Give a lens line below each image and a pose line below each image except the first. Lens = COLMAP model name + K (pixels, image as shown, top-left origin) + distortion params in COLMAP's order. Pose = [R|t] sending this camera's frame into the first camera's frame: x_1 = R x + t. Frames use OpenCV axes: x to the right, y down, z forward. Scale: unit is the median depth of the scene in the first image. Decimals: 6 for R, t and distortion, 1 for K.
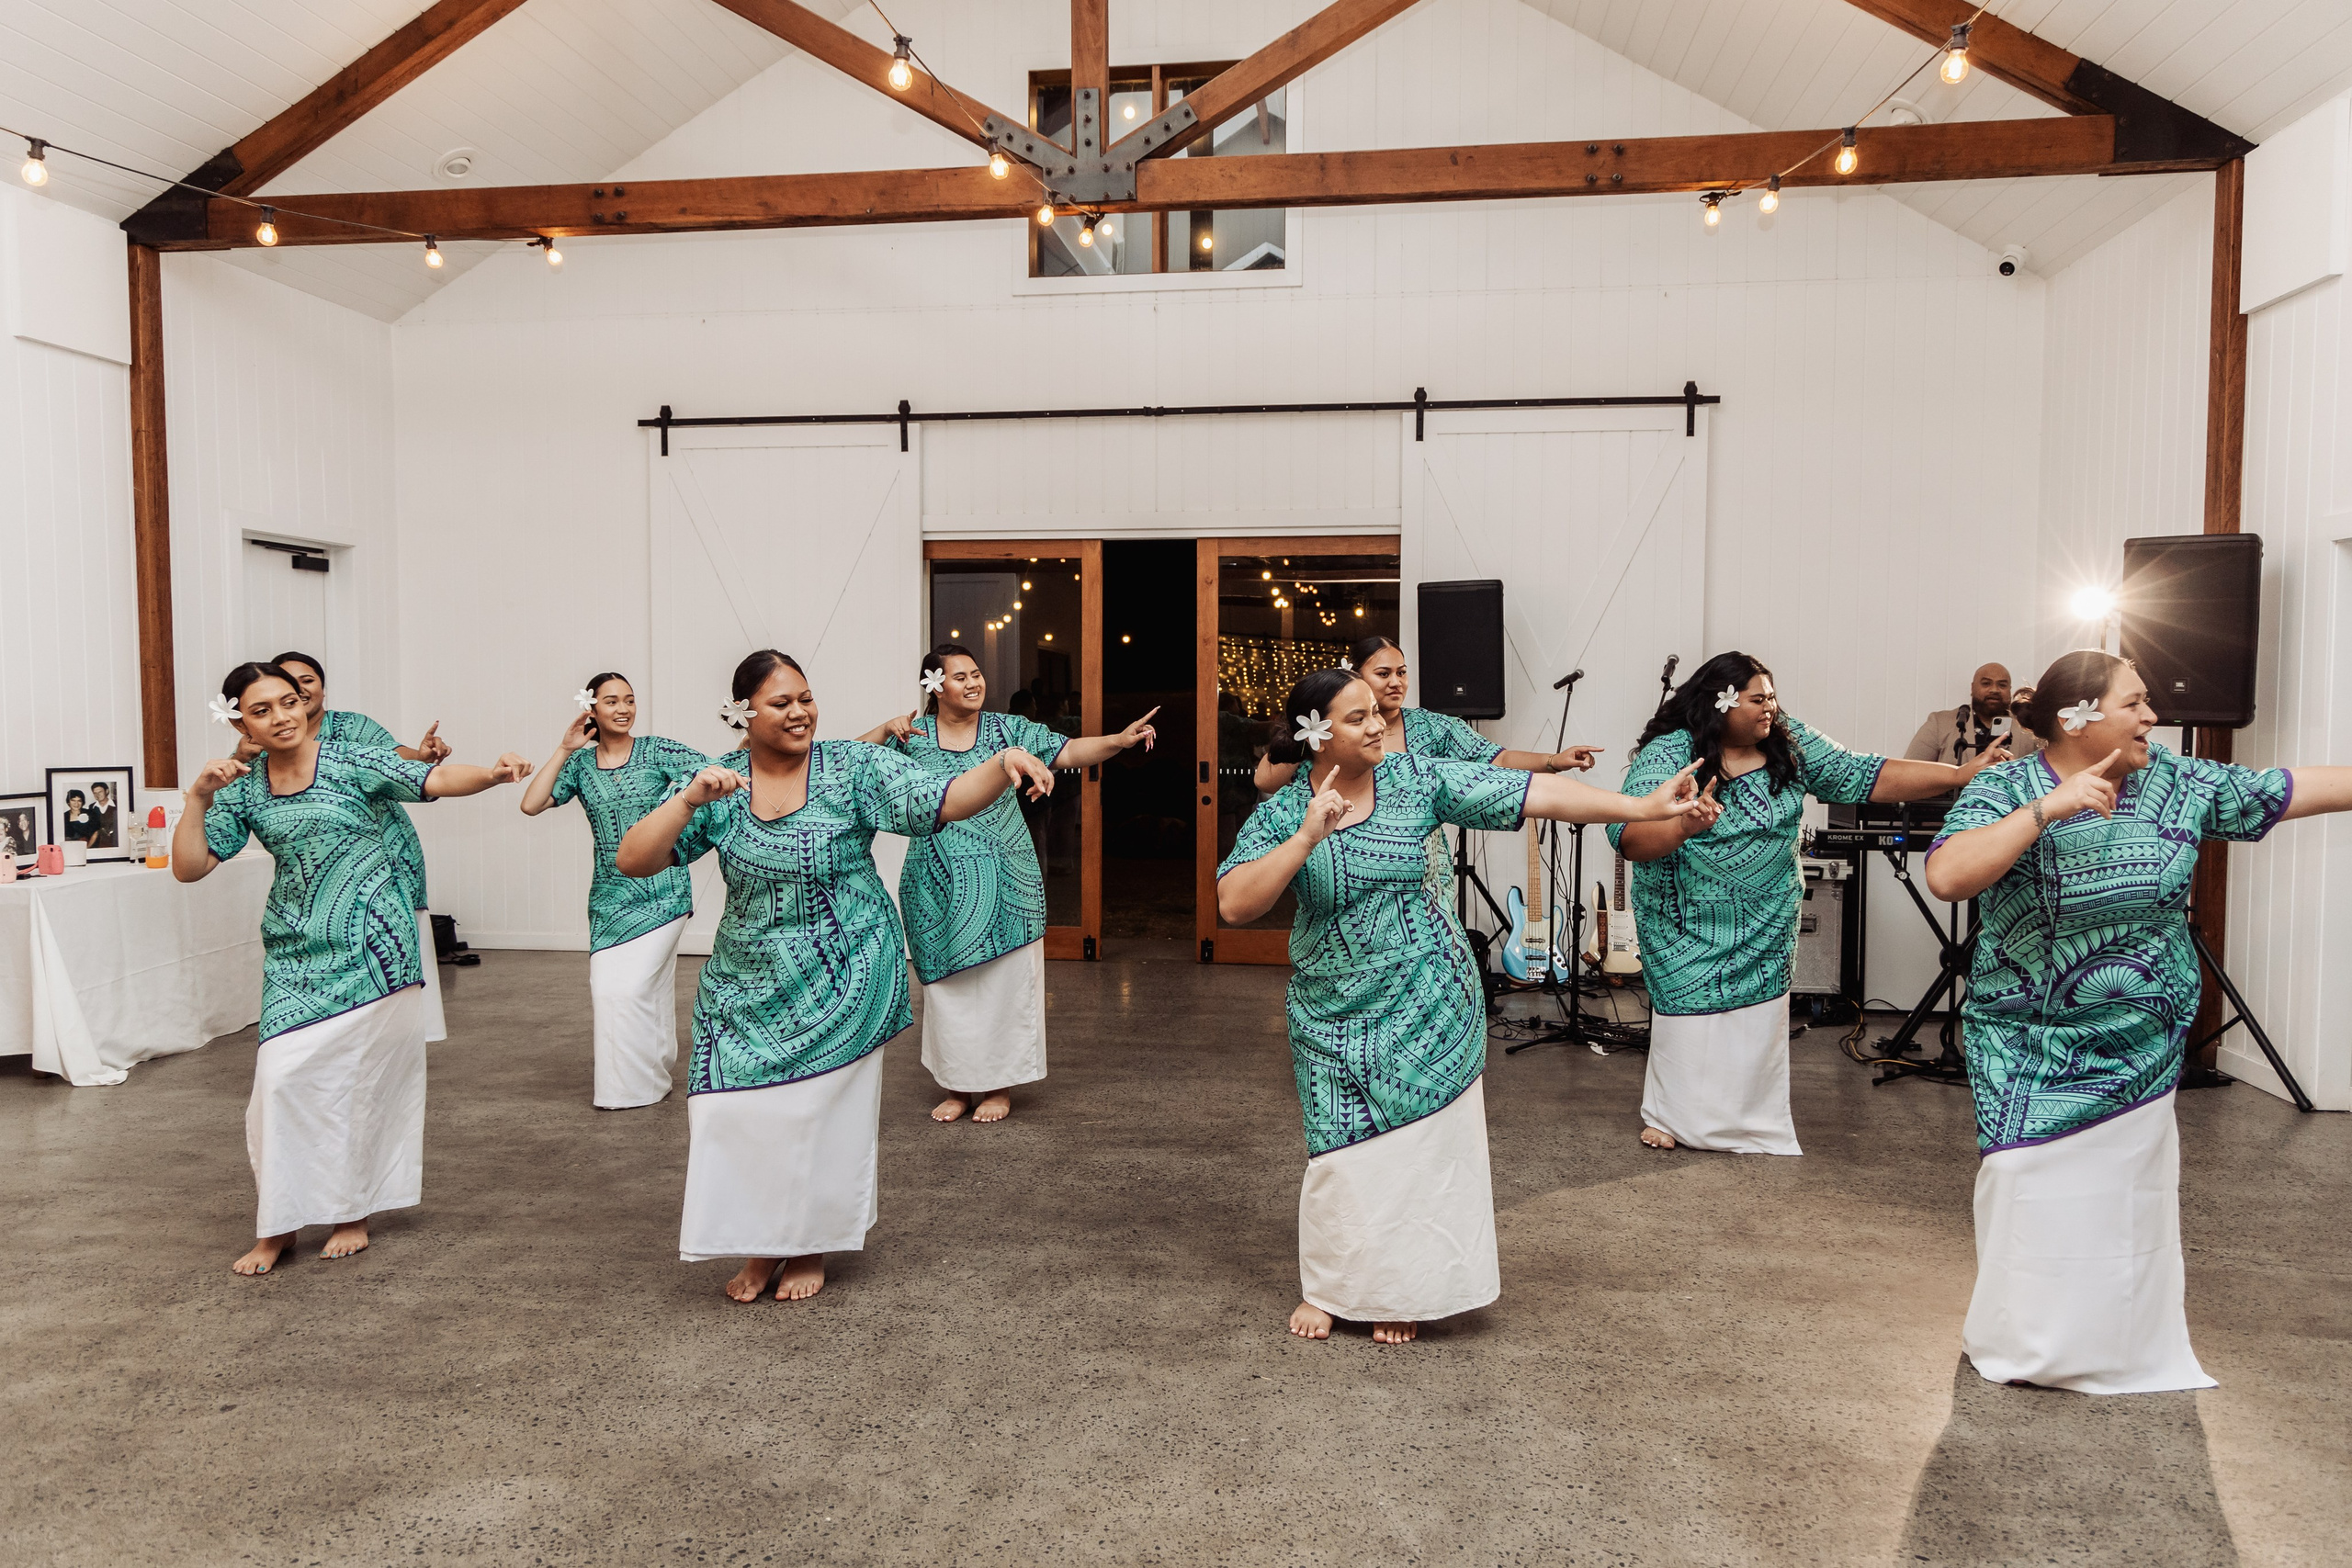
lens RADIAL K [[1669.6, 0, 1343.6], [0, 1669.6, 752.4], [0, 0, 1]] dist [0.019726, -0.000249]
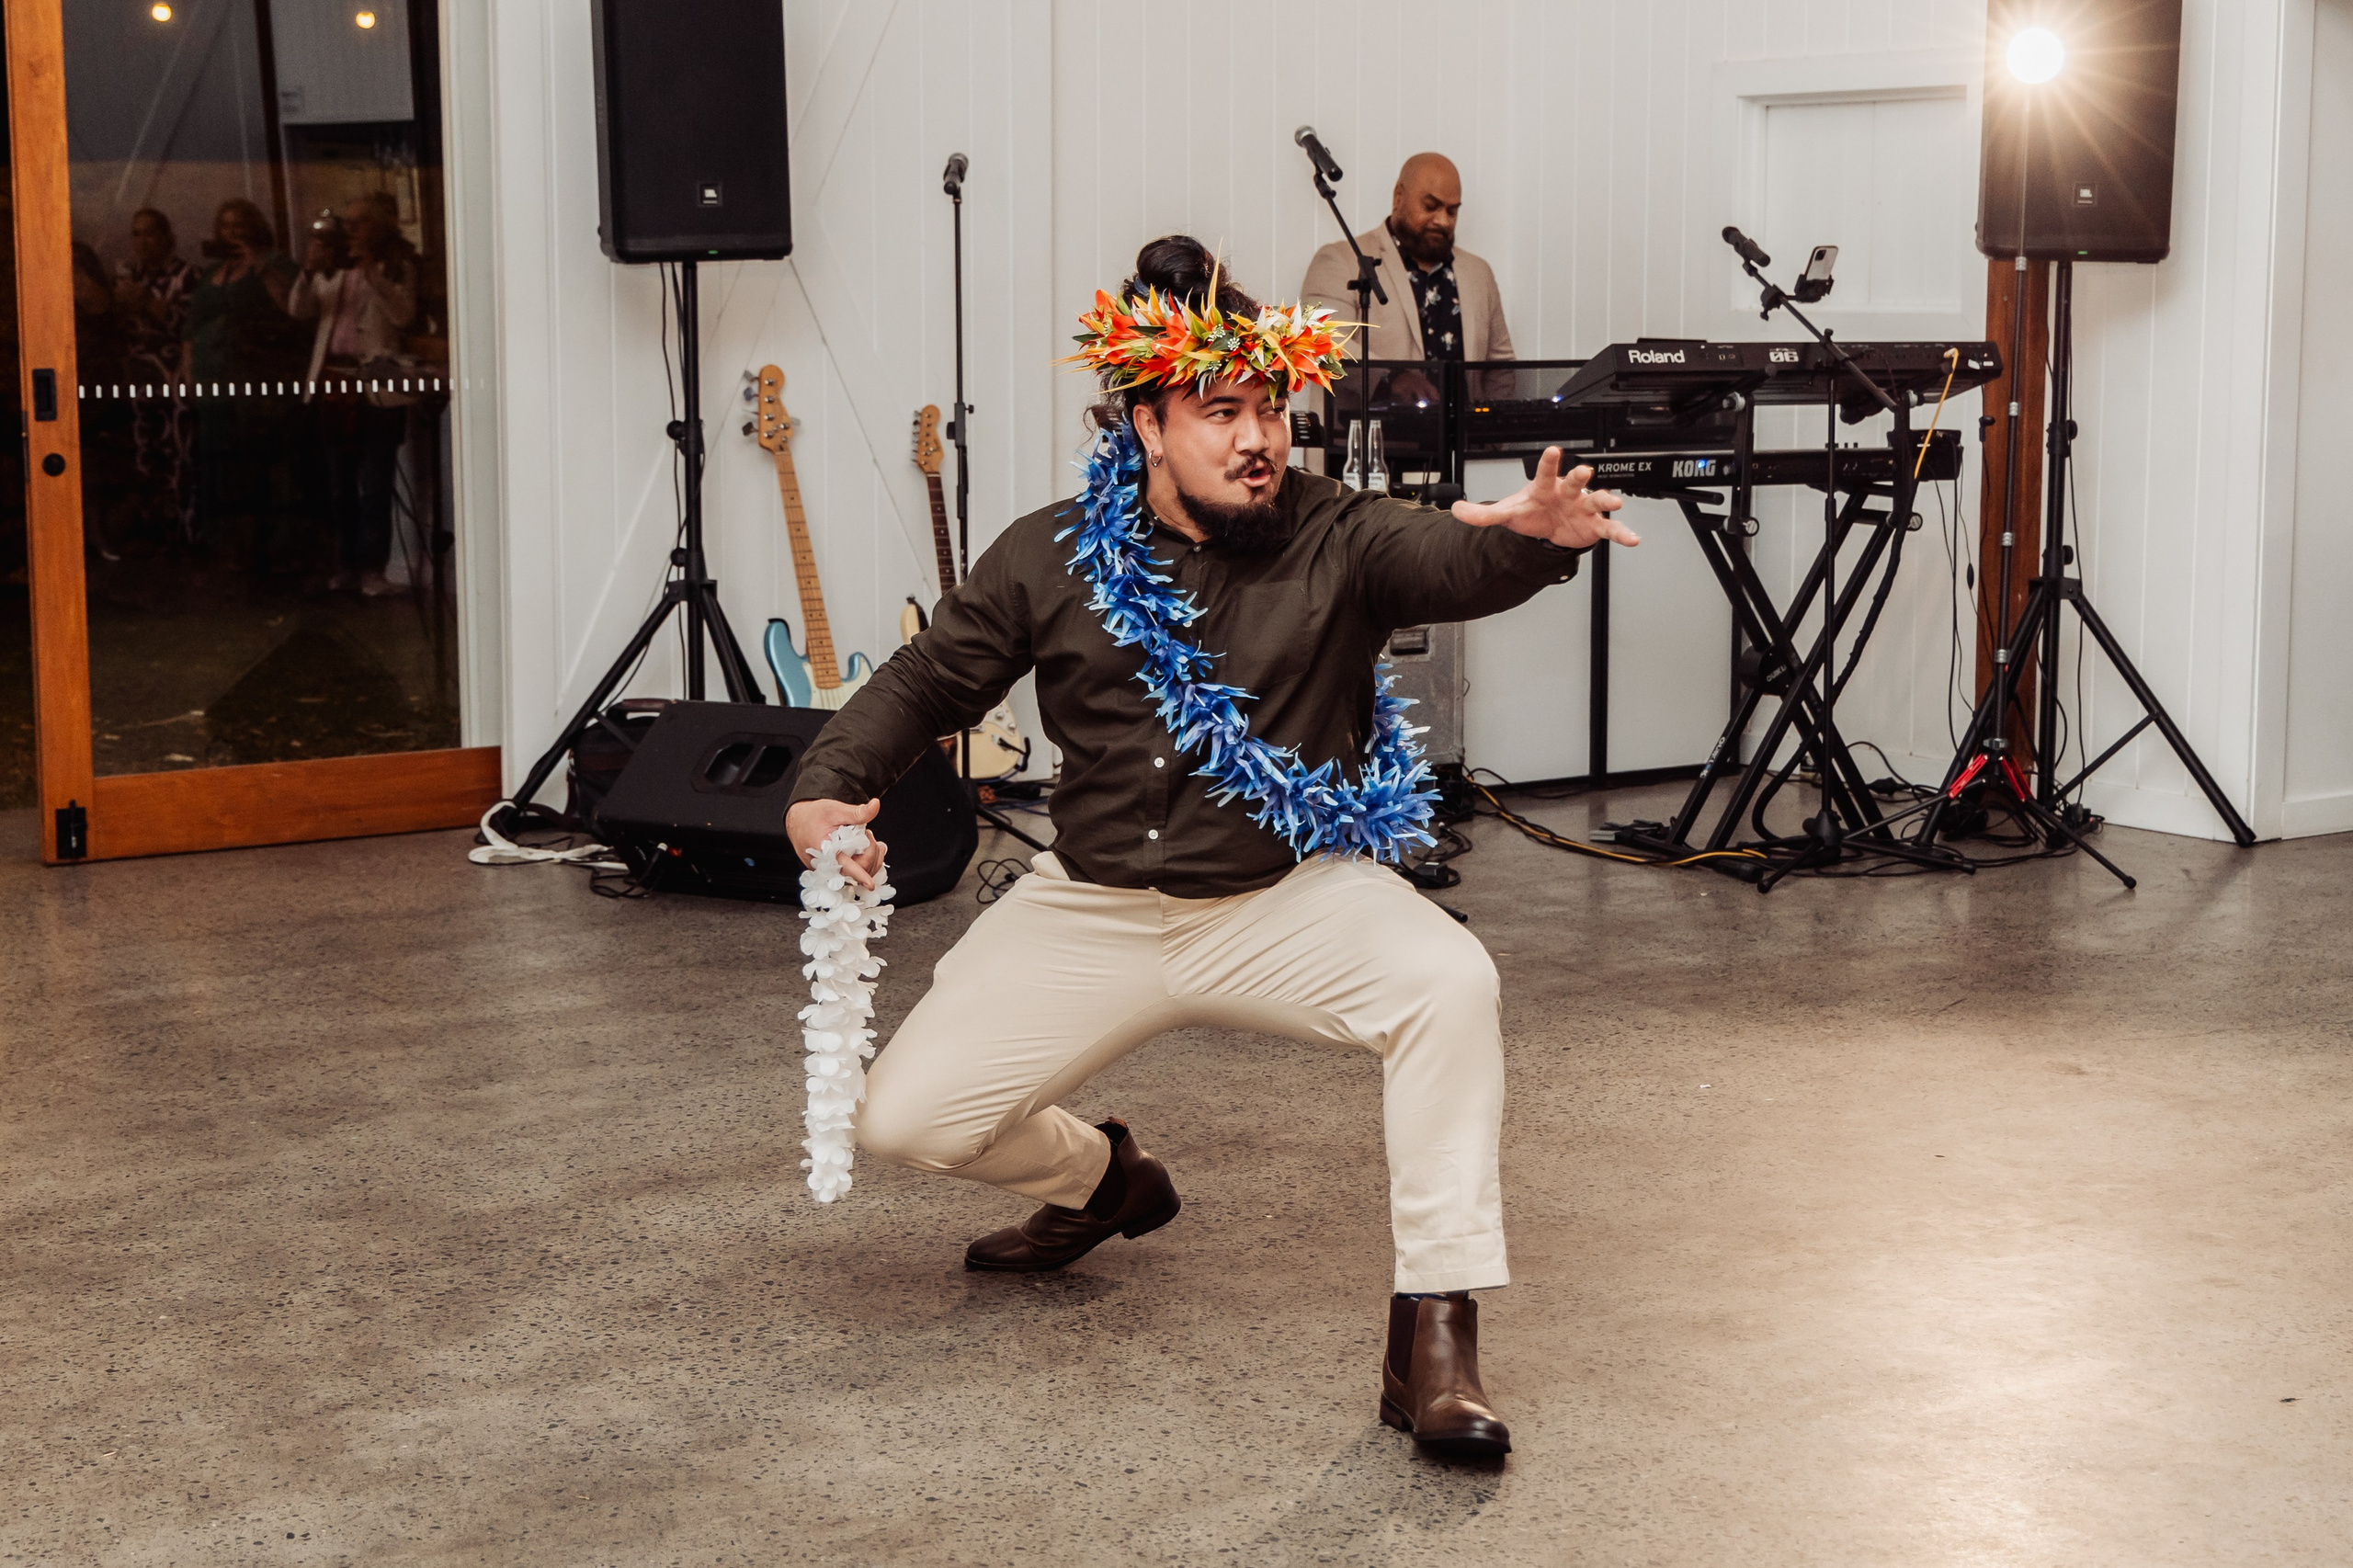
lens RADIAL K [[3699.1, 0, 1176.5], [0, 3699.1, 784.0], [0, 0, 1]] dist [-0.007491, 0.081463]
pose [[0.736624, -0.096889, 0.669326, -0.616324], [0.021899, 0.992583, 0.119581, 0.005363], [-0.675948, -0.073428, 0.733283, 0.191837]]
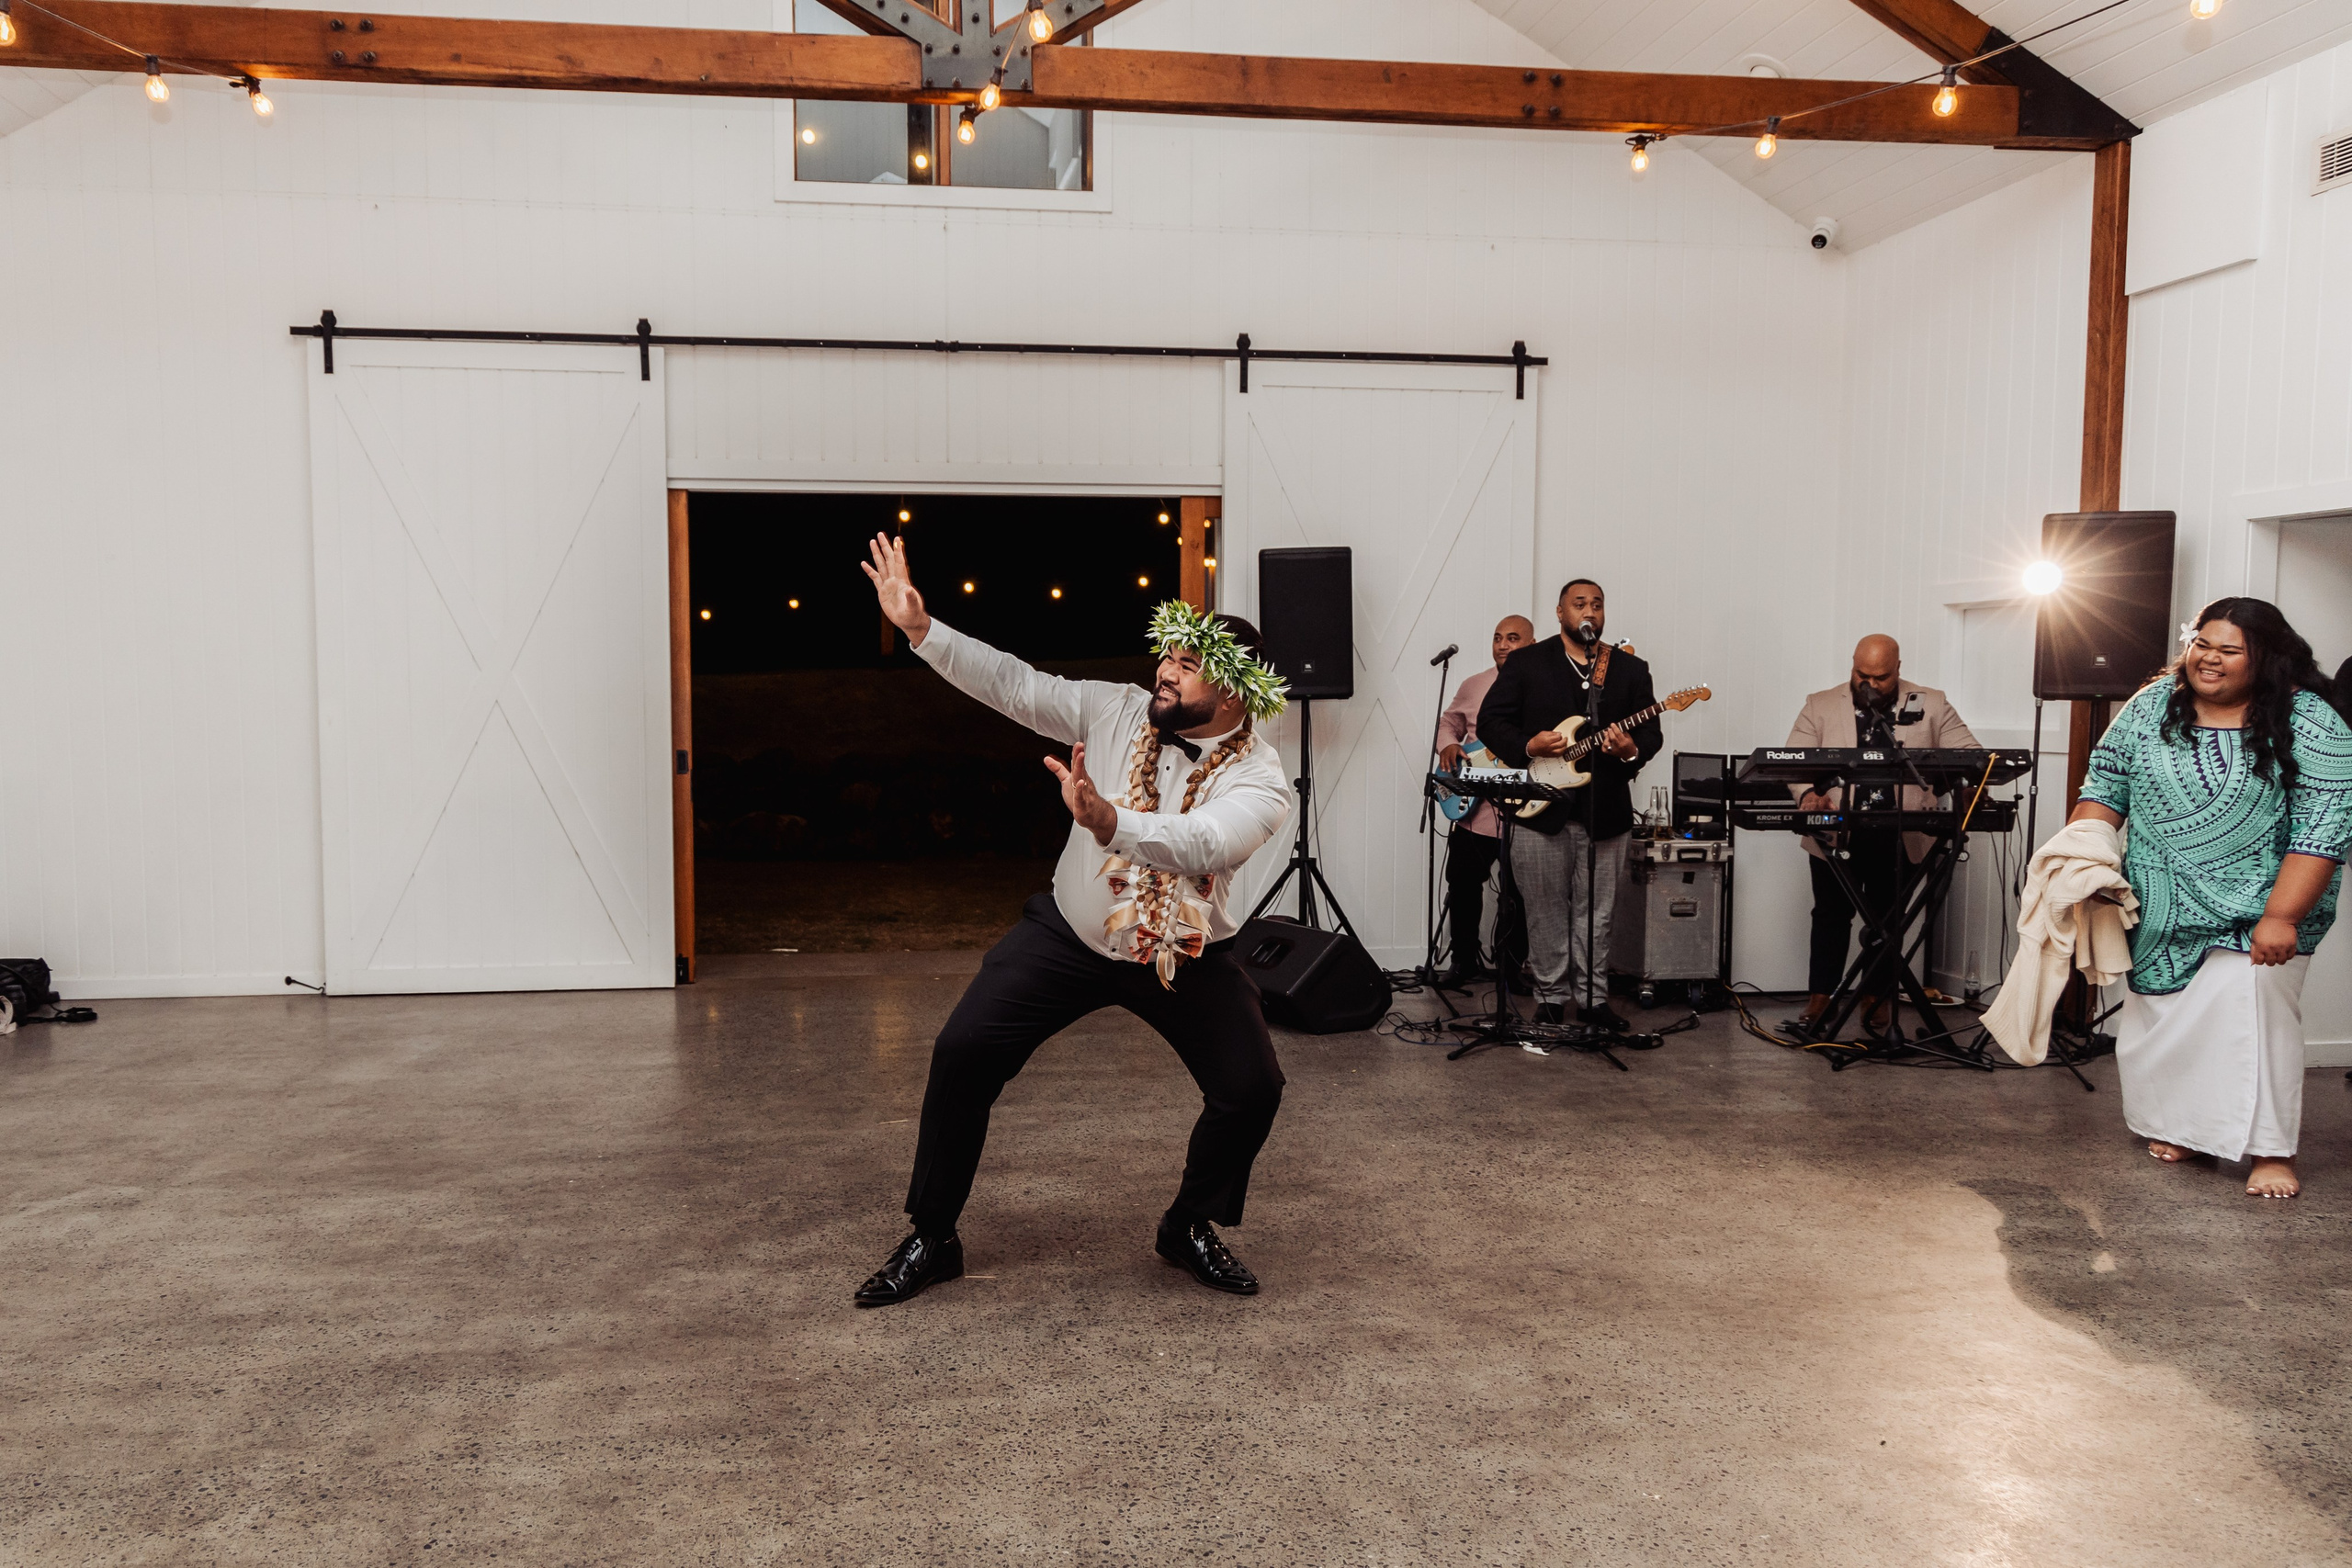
lens RADIAL K [[1725.4, 0, 1176.0], [0, 1725.4, 784.0], [0, 0, 1]] dist [0.014685, 0.000139]
pose [[0.967160, -0.017120, 0.253590, -0.282841], [0.010776, 0.999594, 0.026385, 0.001325], [-0.253939, -0.022786, 0.966952, 0.117872]]
